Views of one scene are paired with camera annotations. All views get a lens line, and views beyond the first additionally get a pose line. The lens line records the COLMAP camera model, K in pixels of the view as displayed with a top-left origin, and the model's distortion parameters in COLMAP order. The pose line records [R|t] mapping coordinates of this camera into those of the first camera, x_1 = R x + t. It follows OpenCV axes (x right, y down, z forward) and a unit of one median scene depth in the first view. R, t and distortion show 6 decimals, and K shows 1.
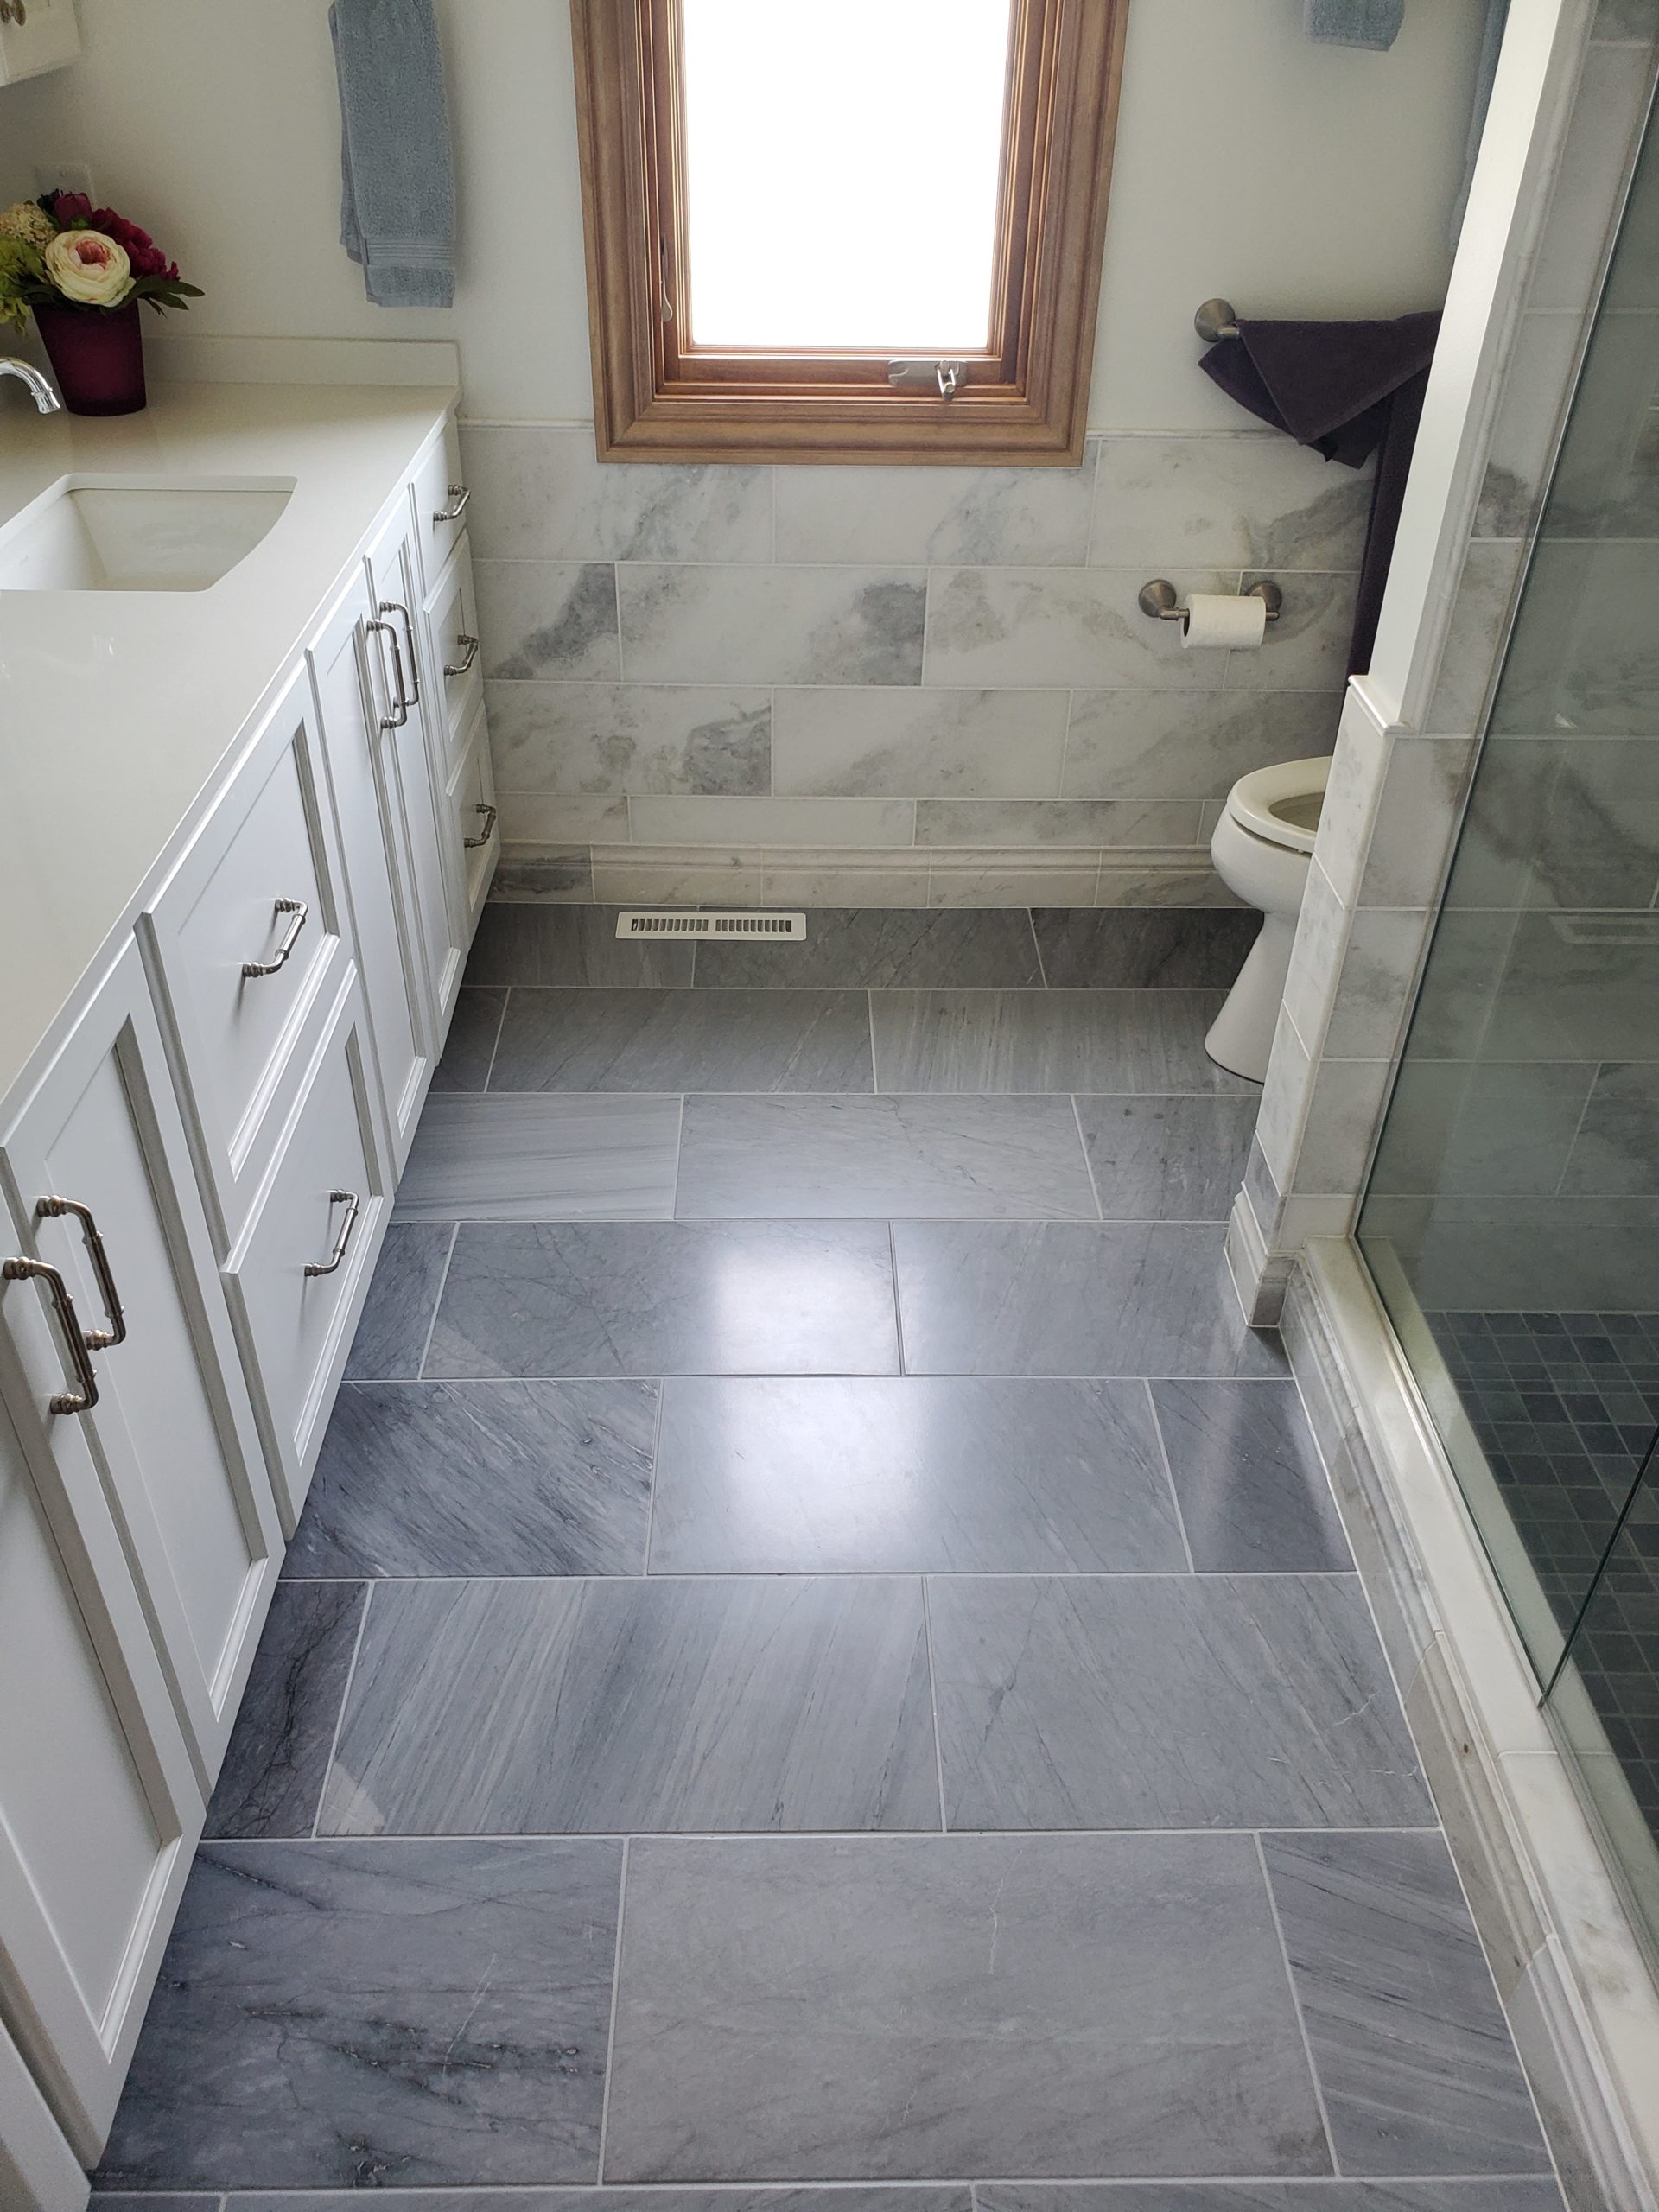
lens RADIAL K [[1722.4, 0, 816.4], [0, 1722.4, 1088.9], [0, 0, 1]] dist [0.008159, -0.000362]
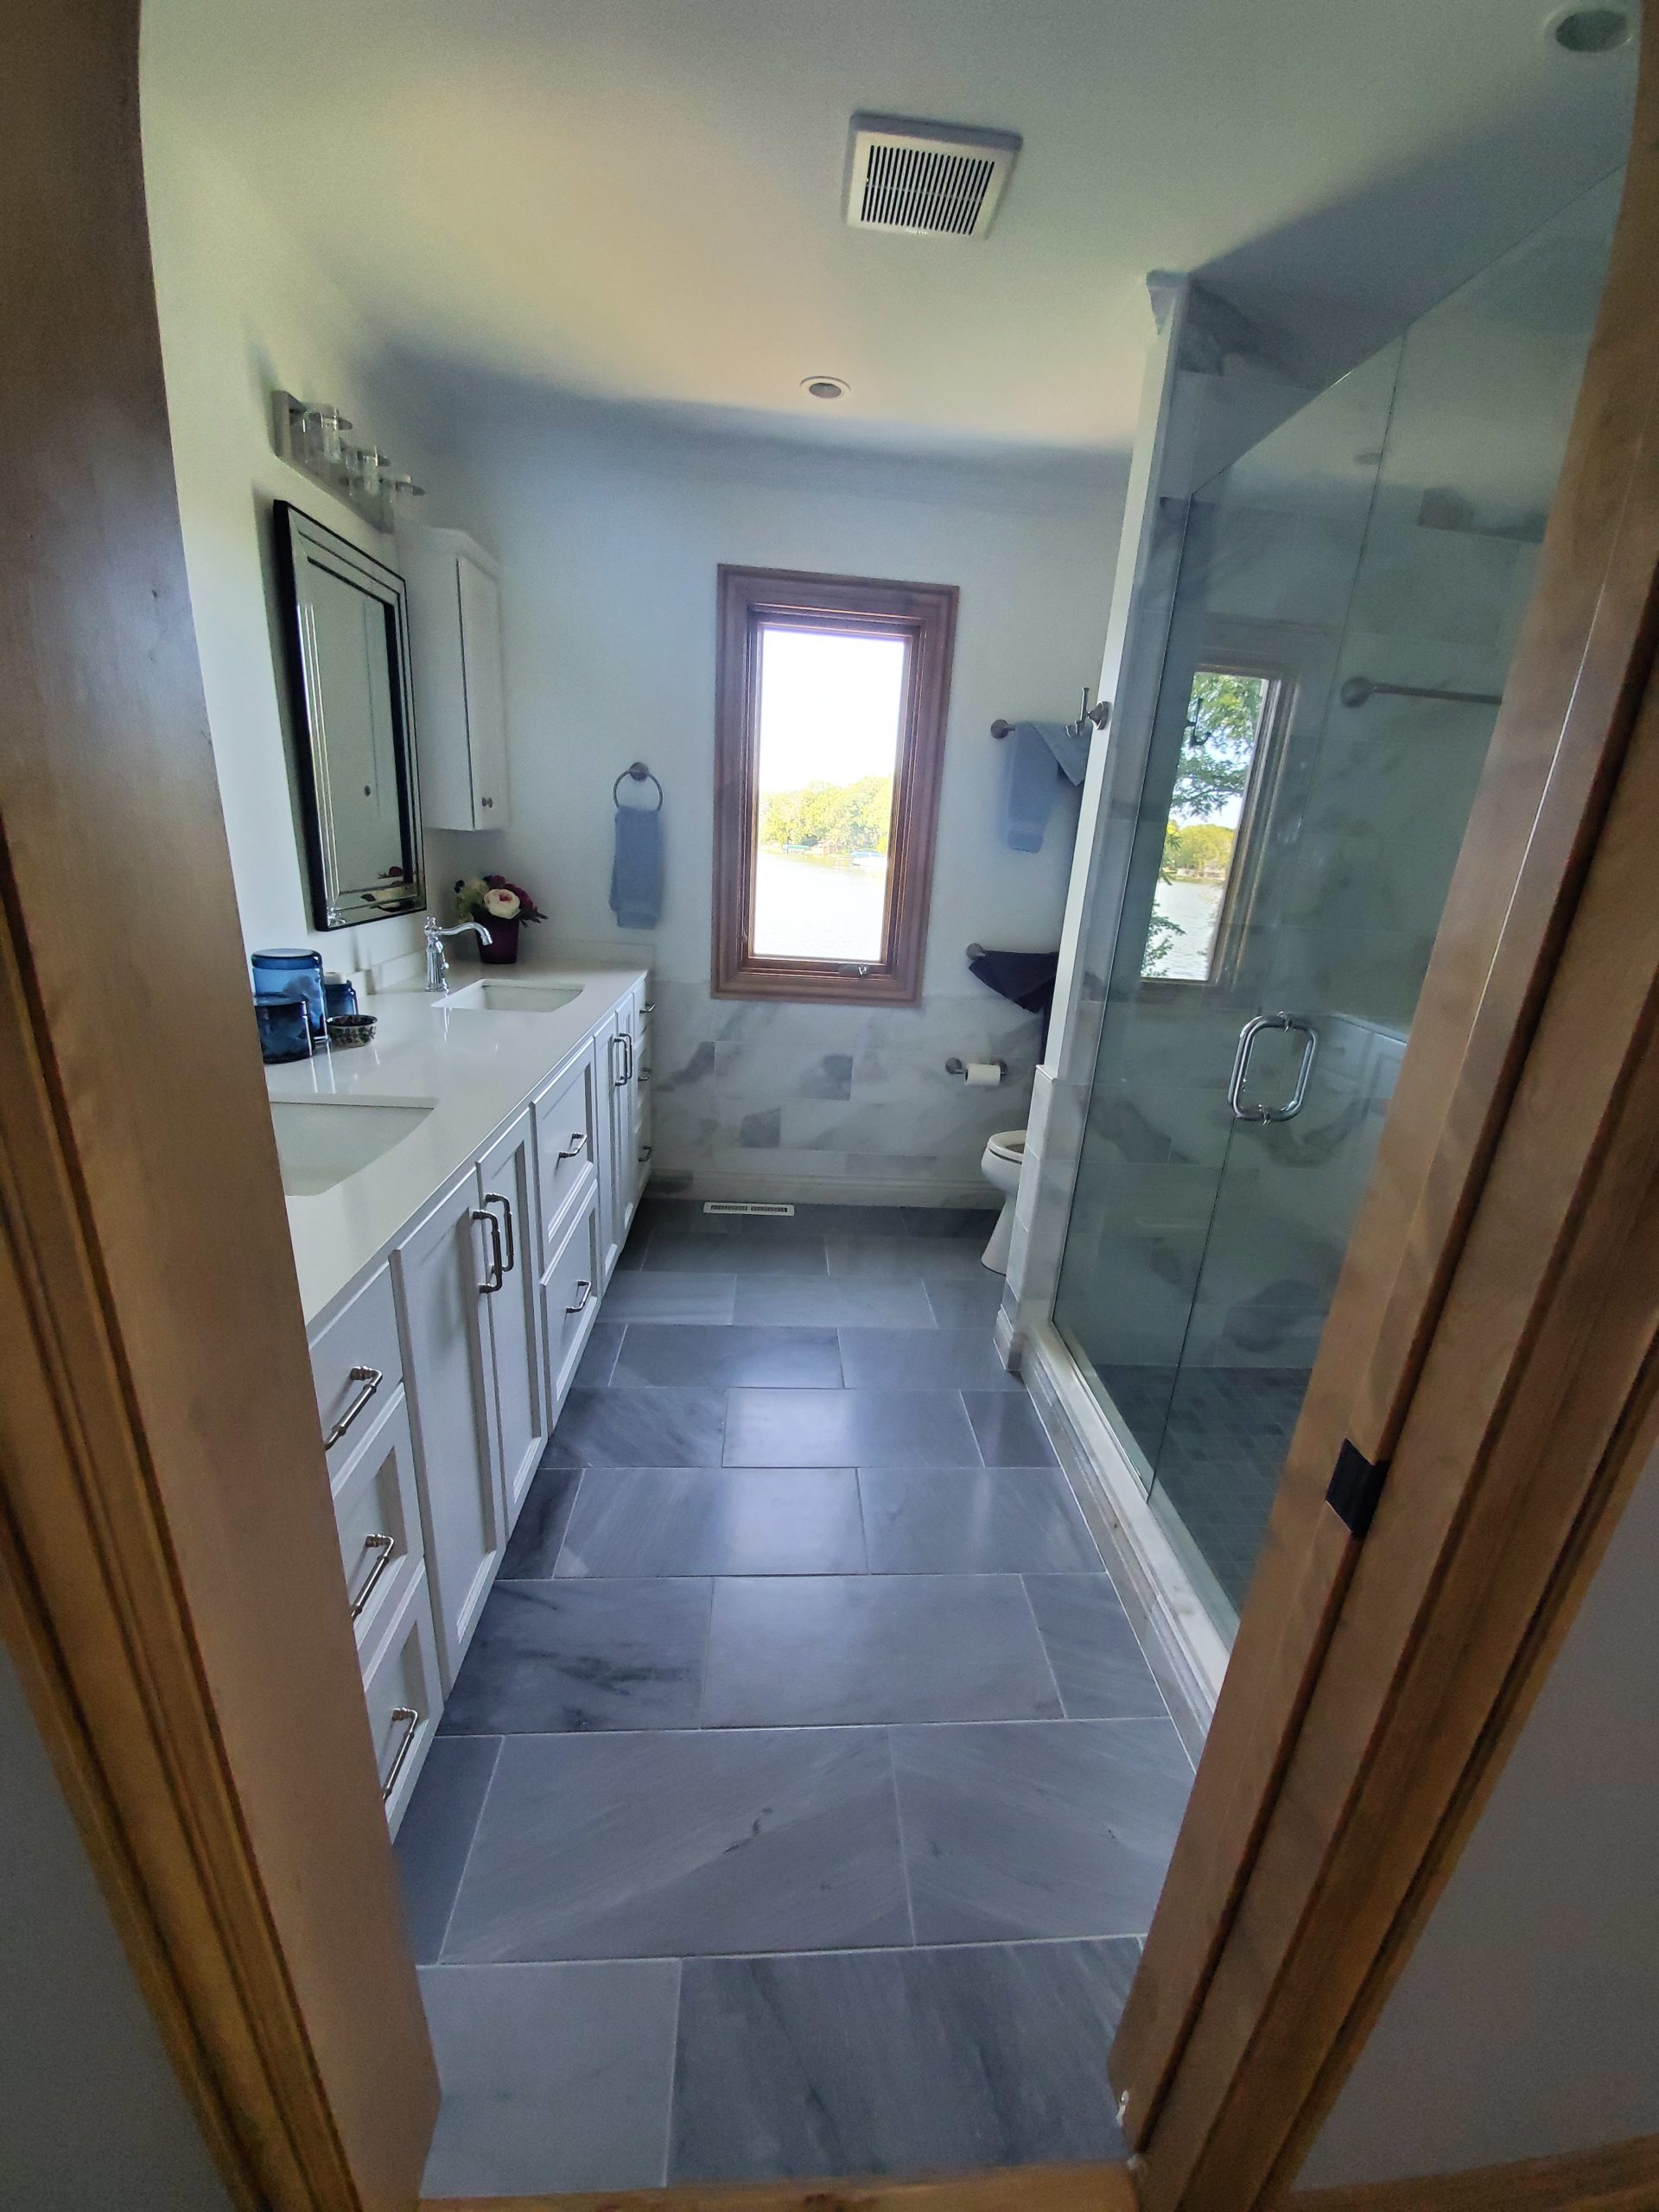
lens RADIAL K [[872.4, 0, 846.3], [0, 872.4, 1142.1], [0, 0, 1]] dist [-0.004913, -0.009574]
pose [[0.996895, 0.029423, 0.073036, -0.032576], [-0.008405, 0.962024, -0.272837, 0.167400], [-0.078290, 0.271376, 0.959284, -0.092100]]
